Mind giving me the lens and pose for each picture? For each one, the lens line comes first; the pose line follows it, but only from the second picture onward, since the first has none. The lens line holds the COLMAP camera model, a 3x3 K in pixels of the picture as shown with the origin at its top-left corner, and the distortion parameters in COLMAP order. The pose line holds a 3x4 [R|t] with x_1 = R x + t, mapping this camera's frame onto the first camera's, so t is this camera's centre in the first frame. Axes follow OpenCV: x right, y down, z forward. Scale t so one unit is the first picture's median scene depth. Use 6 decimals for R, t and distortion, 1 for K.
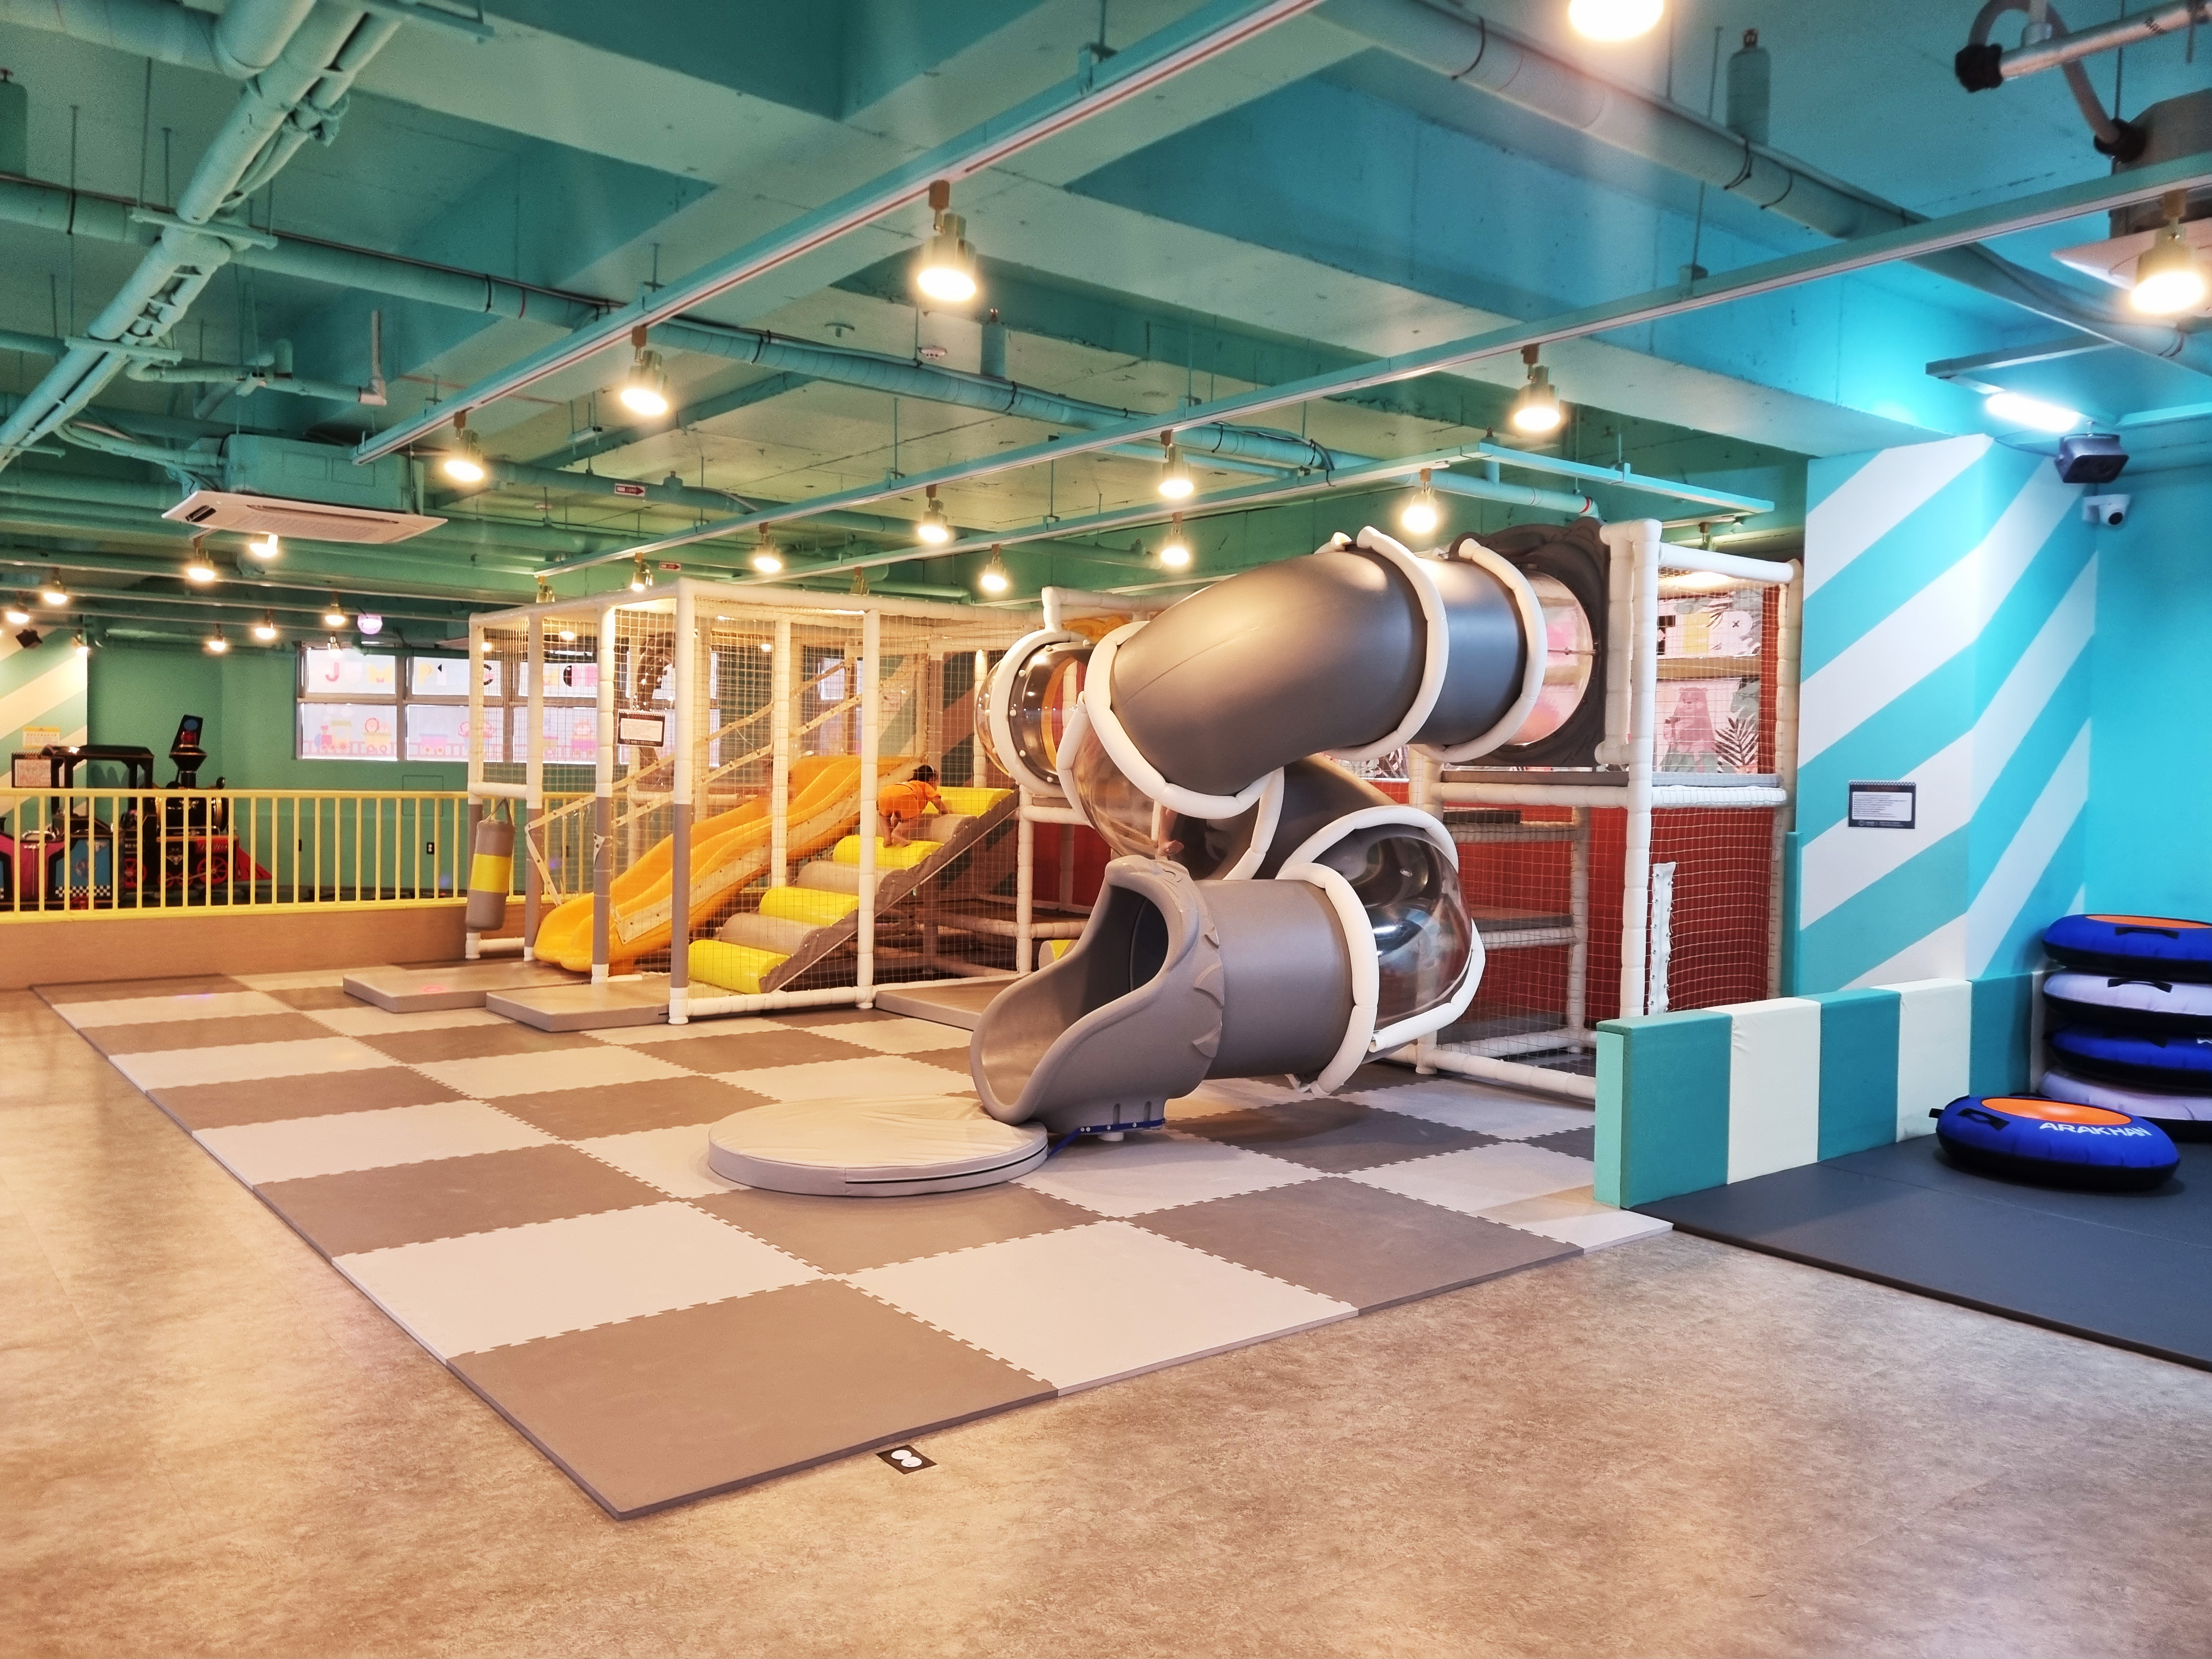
lens RADIAL K [[1666.5, 0, 1104.4], [0, 1666.5, 828.6], [0, 0, 1]] dist [0.059334, -0.031153]
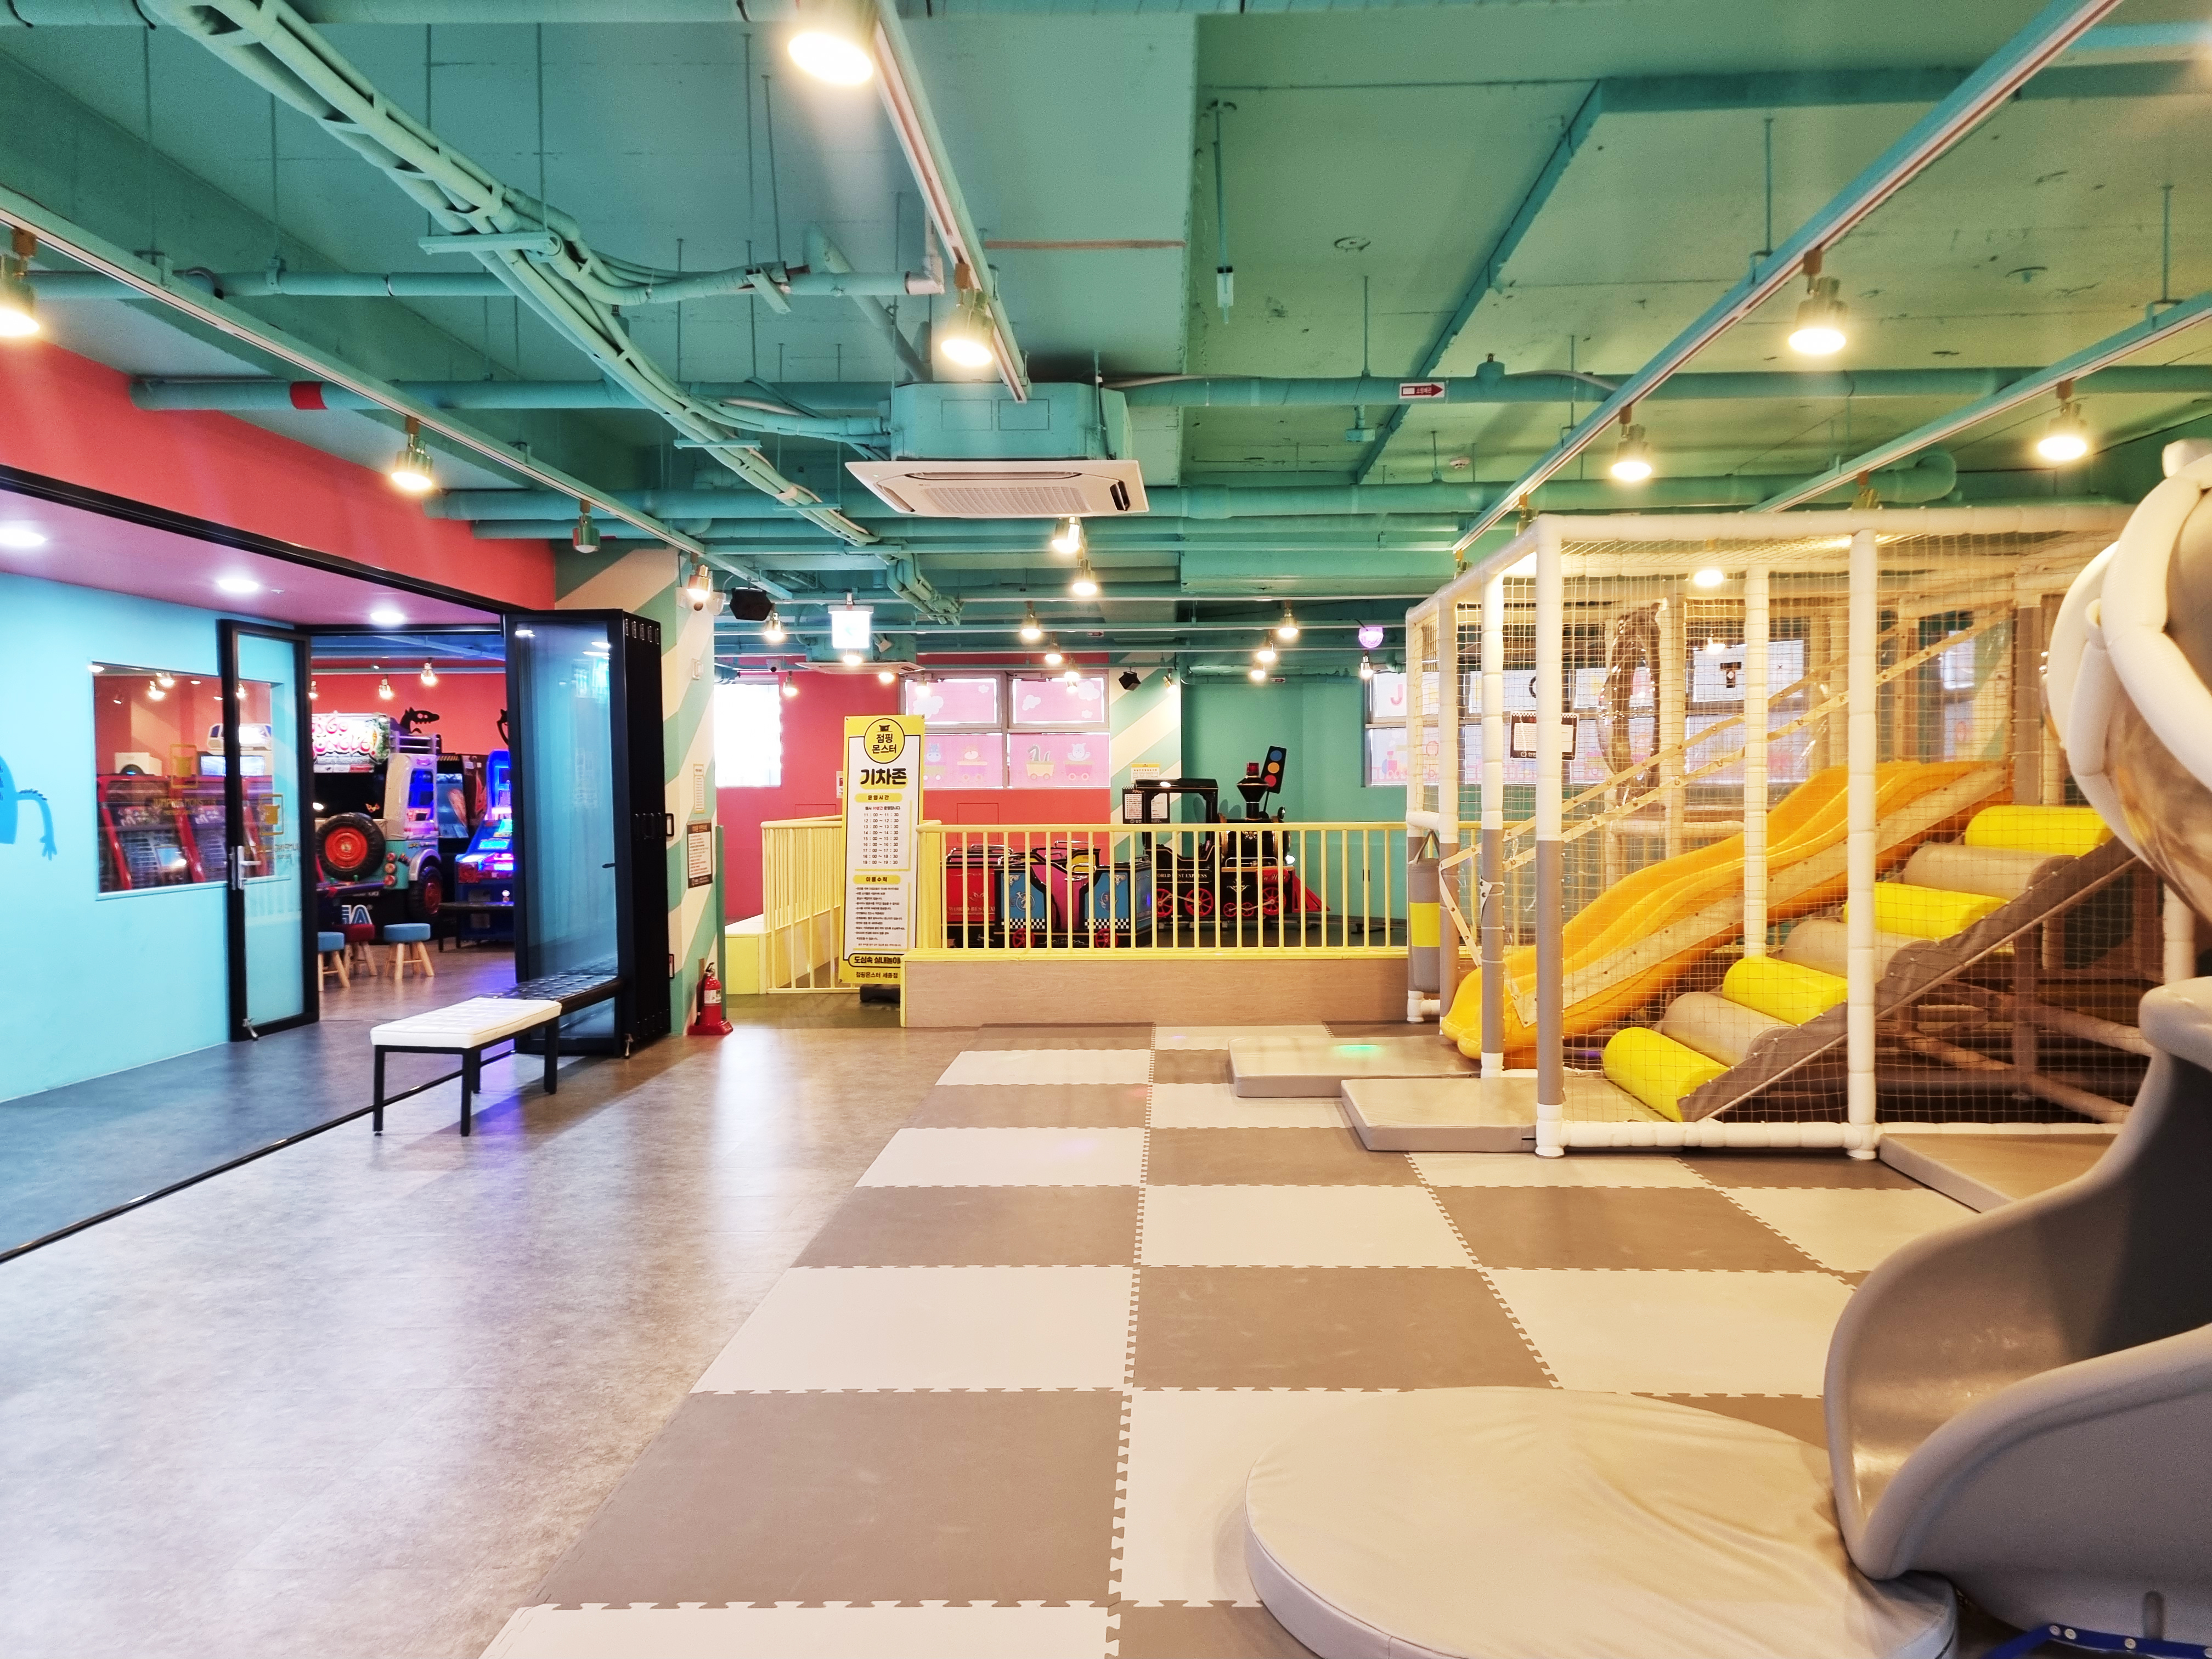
lens RADIAL K [[1666.5, 0, 1115.4], [0, 1666.5, 820.8], [0, 0, 1]] dist [0.059334, -0.031153]
pose [[0.766825, -0.011103, -0.641760, 0.047542], [0.000050, 0.999851, -0.017238, -0.008985], [0.641856, 0.013187, 0.766712, 0.295121]]
